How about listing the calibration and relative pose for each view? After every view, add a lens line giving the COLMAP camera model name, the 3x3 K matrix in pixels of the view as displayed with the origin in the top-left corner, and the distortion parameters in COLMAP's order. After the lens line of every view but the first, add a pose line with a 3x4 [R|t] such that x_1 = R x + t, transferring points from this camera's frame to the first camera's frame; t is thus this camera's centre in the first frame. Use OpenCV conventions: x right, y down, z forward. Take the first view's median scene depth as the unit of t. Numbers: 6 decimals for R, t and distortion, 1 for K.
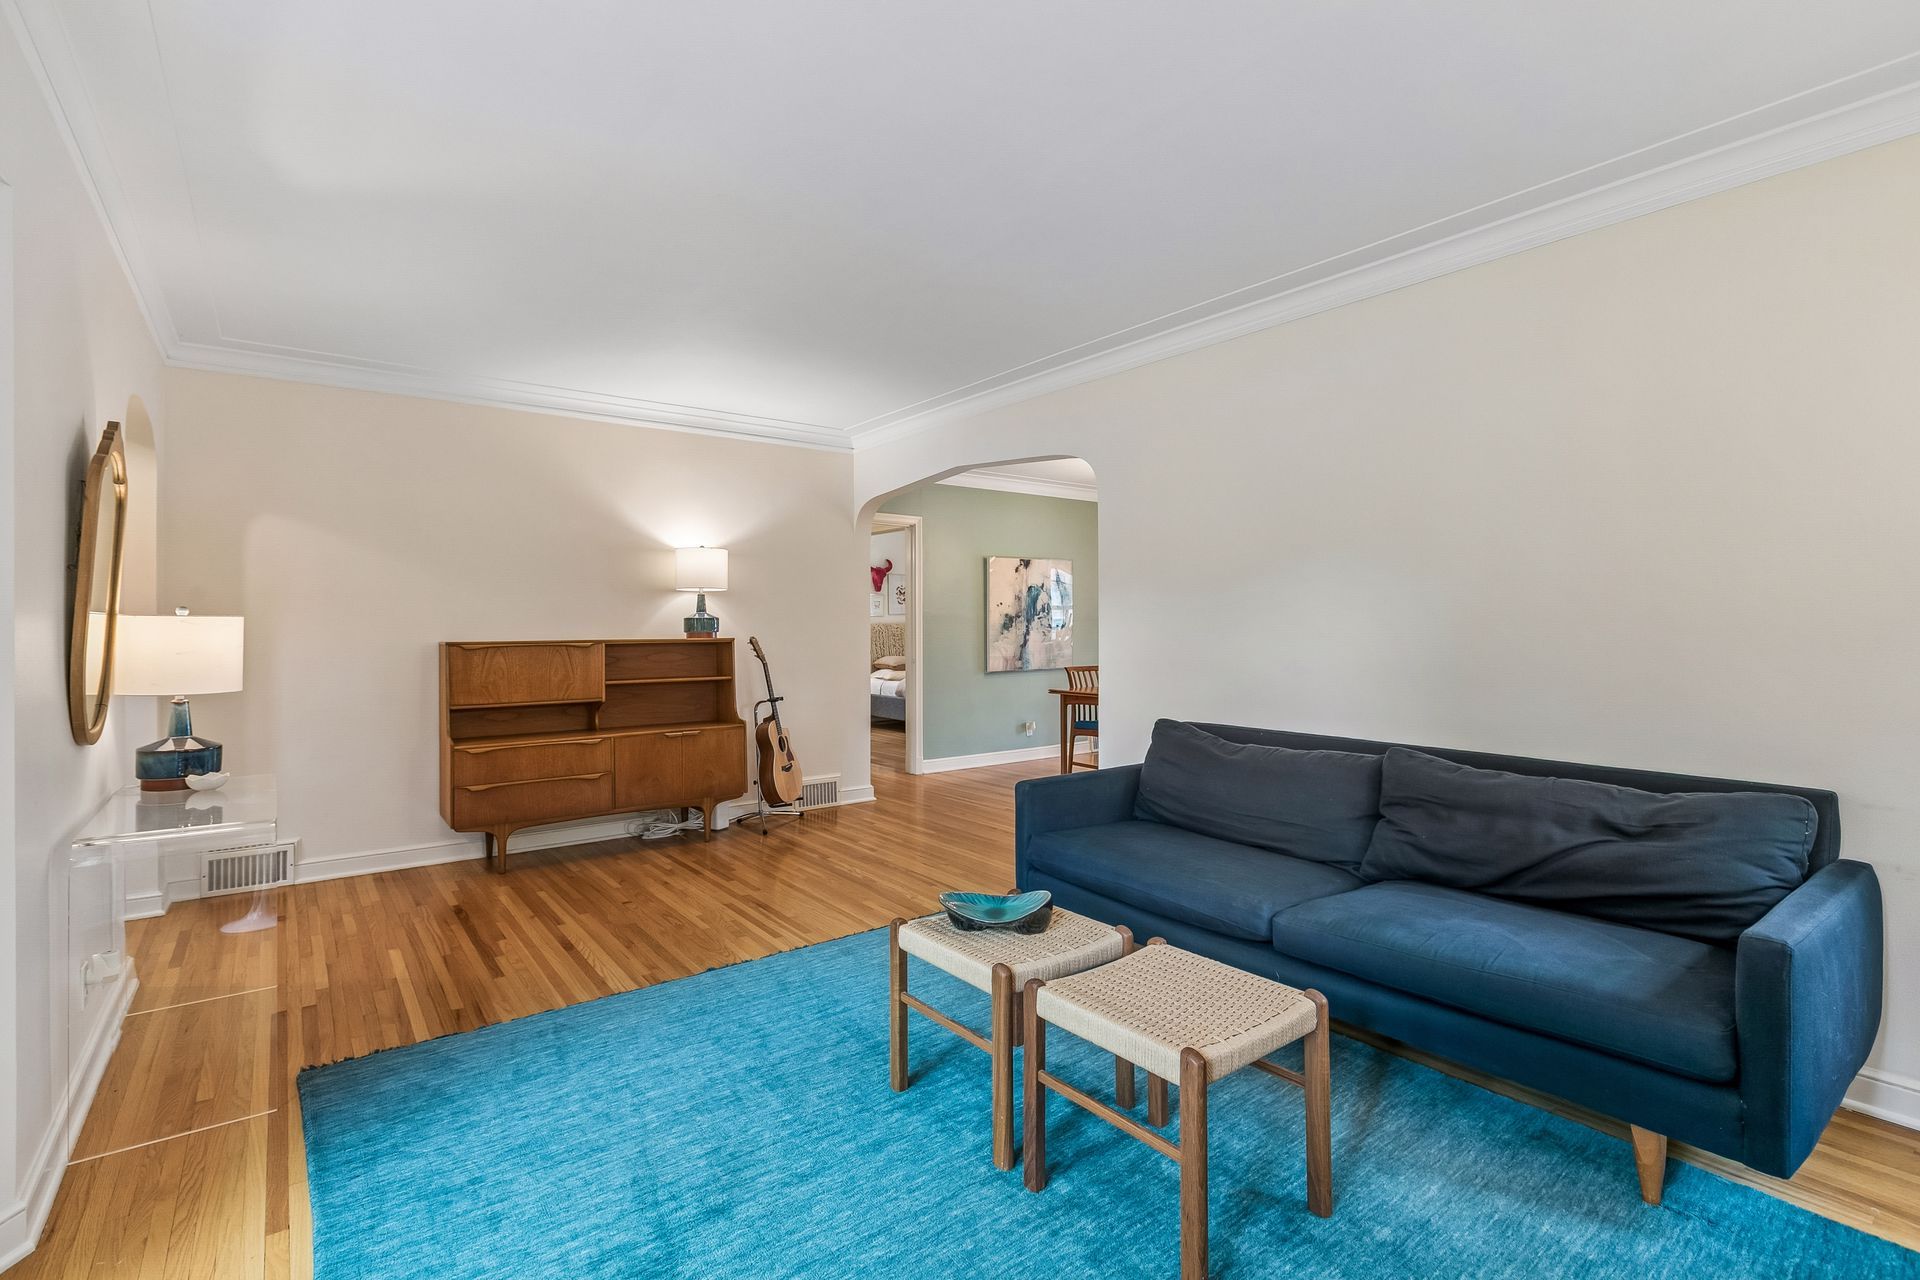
lens RADIAL K [[894.2, 0, 962.9], [0, 894.2, 626.0], [0, 0, 1]] dist [-0.003950, -0.001432]
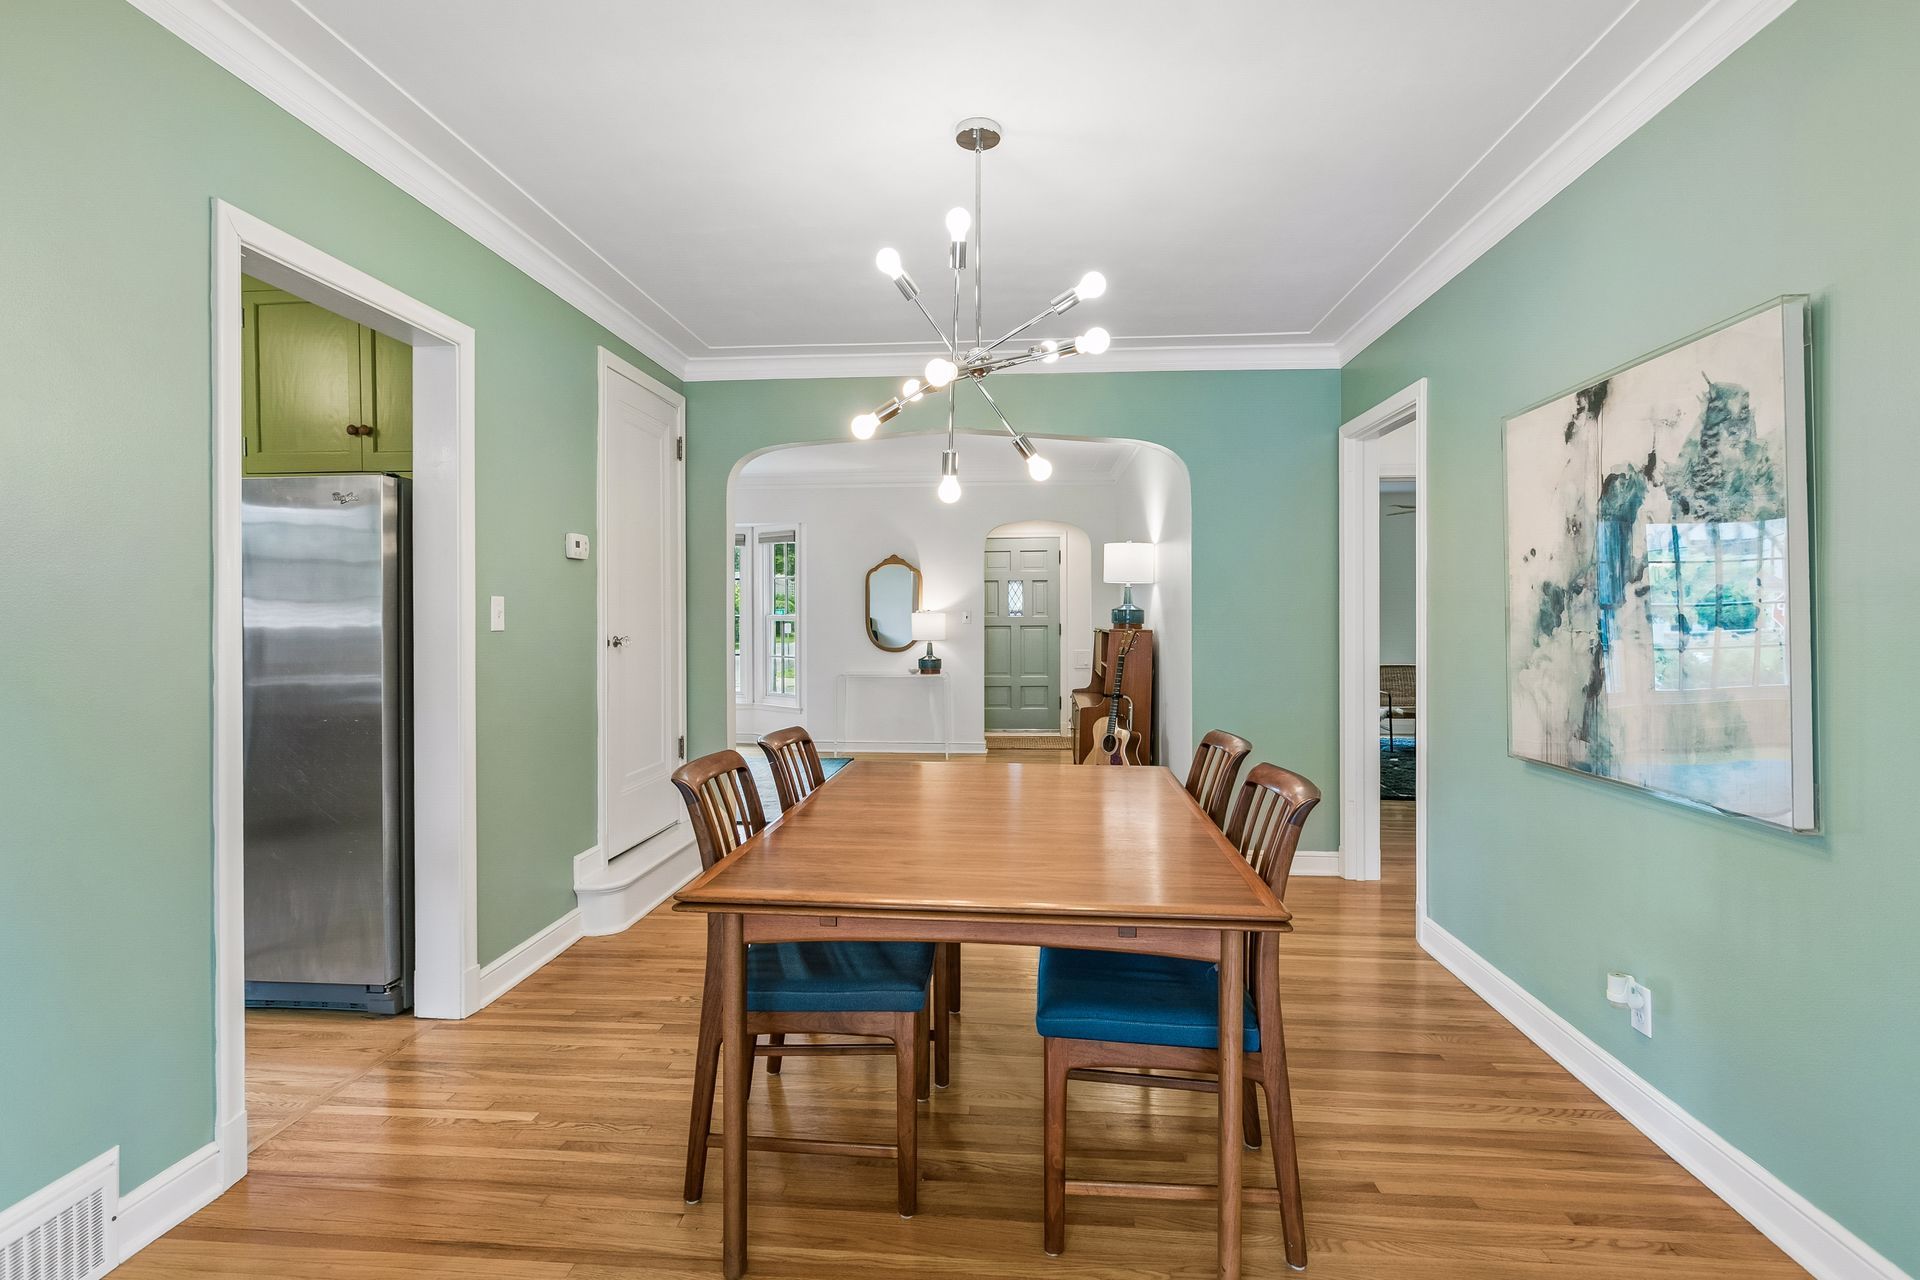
lens RADIAL K [[894.2, 0, 953.8], [0, 894.2, 626.0], [0, 0, 1]] dist [-0.003950, -0.001432]
pose [[-0.677110, 0.010275, -0.735810, 0.670395], [0.000952, 0.999914, 0.013087, -0.004078], [0.735881, 0.008161, -0.677061, 1.687018]]
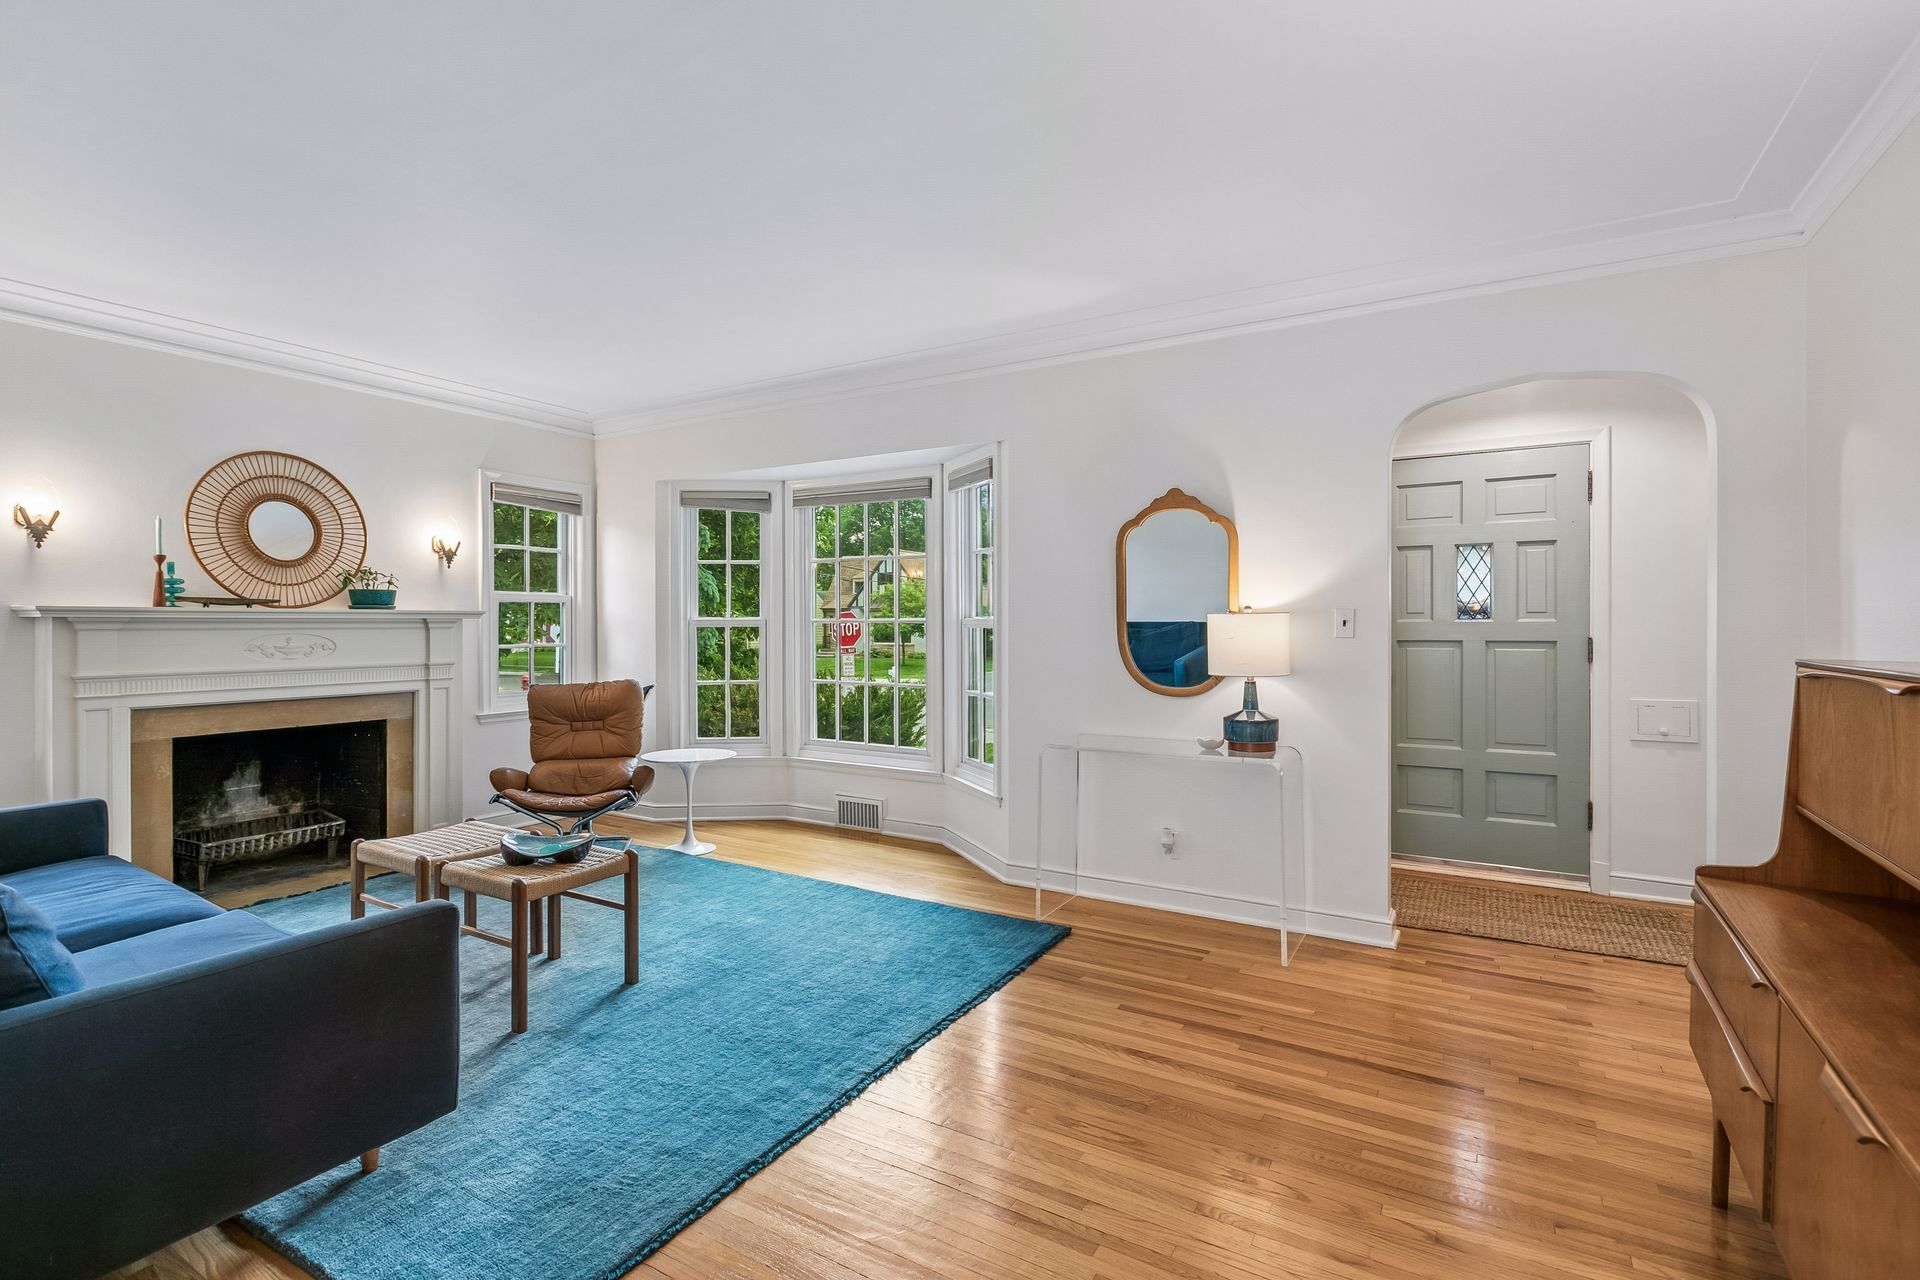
lens RADIAL K [[894.2, 0, 948.0], [0, 894.2, 626.2], [0, 0, 1]] dist [-0.003950, -0.001432]
pose [[-0.933104, 0.006243, -0.359552, -0.018017], [0.003003, 0.999950, 0.009570, -0.003725], [0.359594, 0.007850, -0.933076, 1.129946]]
